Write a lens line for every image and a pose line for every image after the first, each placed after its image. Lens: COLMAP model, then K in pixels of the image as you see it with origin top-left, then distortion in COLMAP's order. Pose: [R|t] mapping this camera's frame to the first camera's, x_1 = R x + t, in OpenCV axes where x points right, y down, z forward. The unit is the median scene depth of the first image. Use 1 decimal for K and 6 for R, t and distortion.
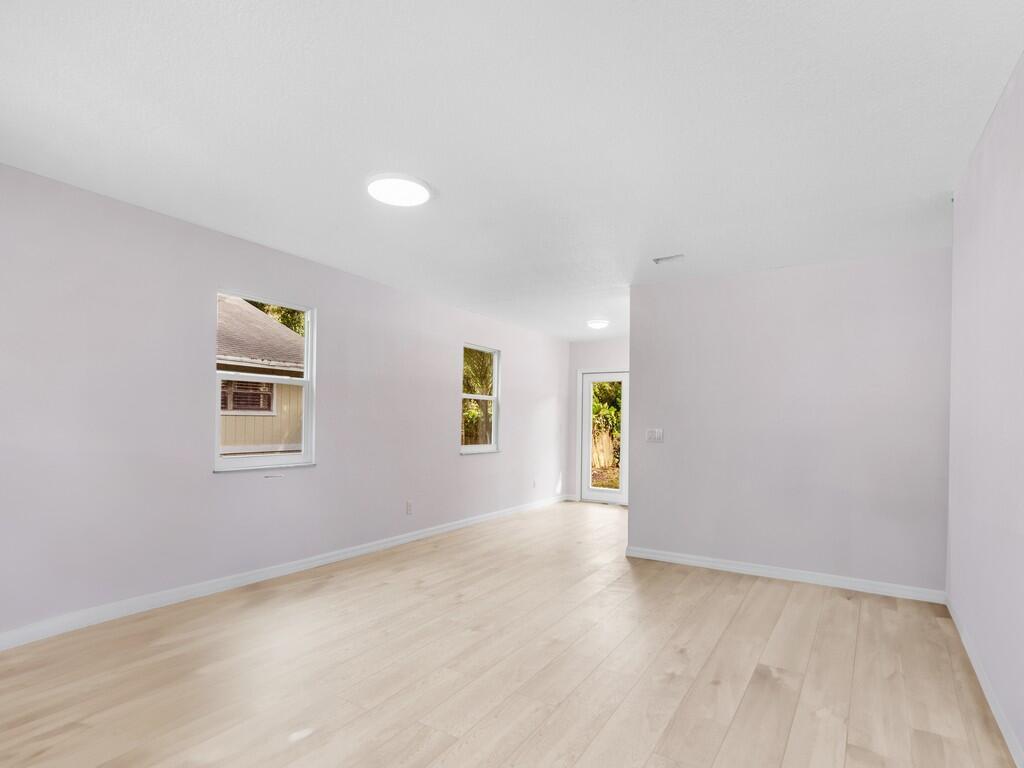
lens RADIAL K [[522.3, 0, 491.5], [0, 522.3, 372.7], [0, 0, 1]] dist [-0.000996, -0.000182]
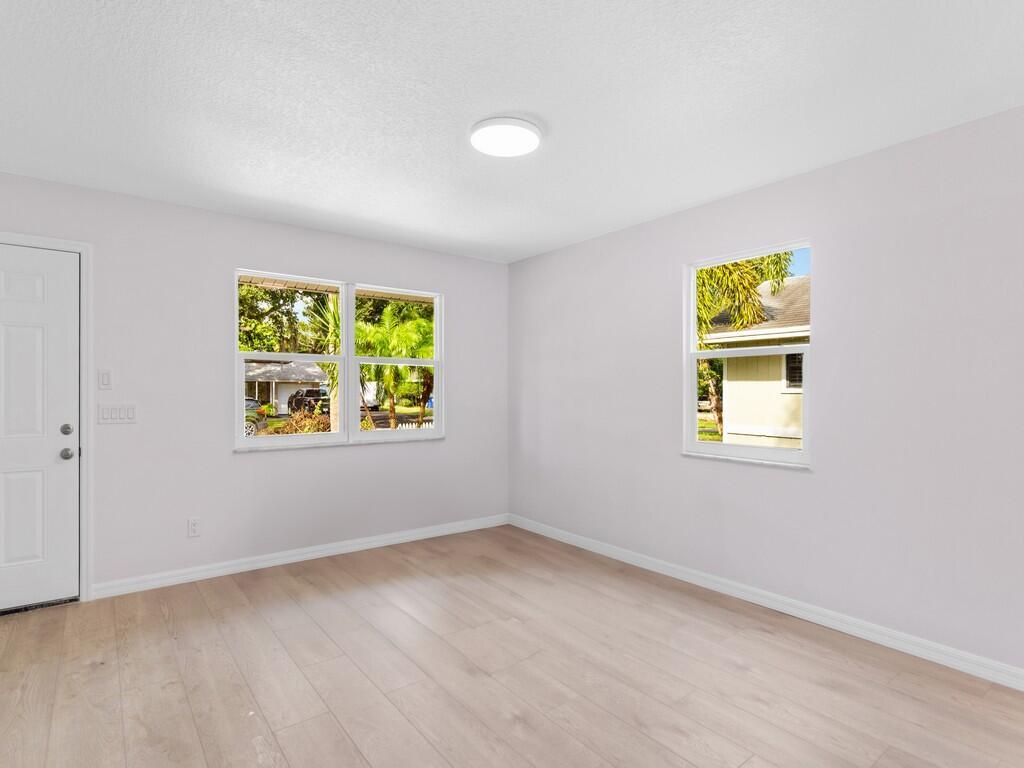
lens RADIAL K [[527.9, 0, 511.8], [0, 527.9, 402.0], [0, 0, 1]] dist [-0.001766, 0.000357]
pose [[-0.308313, 0.005478, -0.951269, 0.451337], [0.078493, 0.996720, -0.019701, 0.077149], [0.948041, -0.080742, -0.307732, 0.914750]]
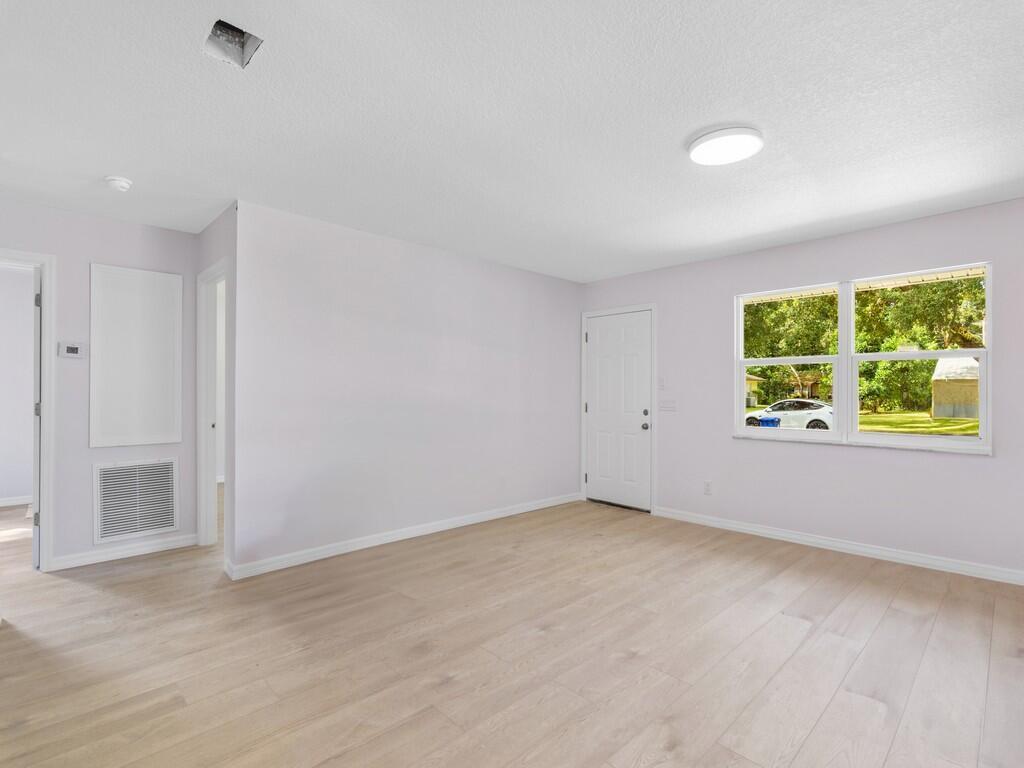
lens RADIAL K [[500.3, 0, 512.7], [0, 500.3, 387.9], [0, 0, 1]] dist [-0.006846, -0.000827]
pose [[-0.977429, -0.013501, 0.210834, -0.004020], [-0.033126, 0.995406, -0.089833, 0.113820], [-0.208653, -0.094790, -0.973385, 1.367716]]
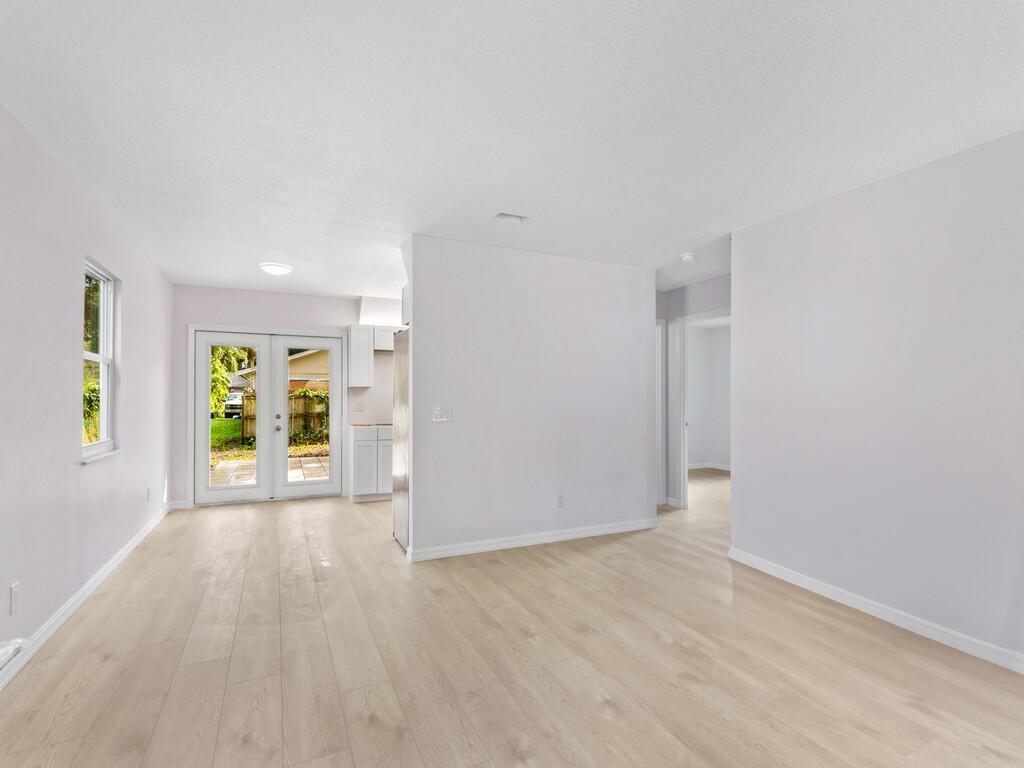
lens RADIAL K [[500.3, 0, 512.7], [0, 500.3, 387.9], [0, 0, 1]] dist [-0.006846, -0.000827]
pose [[0.510934, 0.004315, 0.859609, -0.394172], [-0.079153, 0.995975, 0.042048, 0.033977], [-0.855968, -0.089524, 0.509220, 0.560358]]
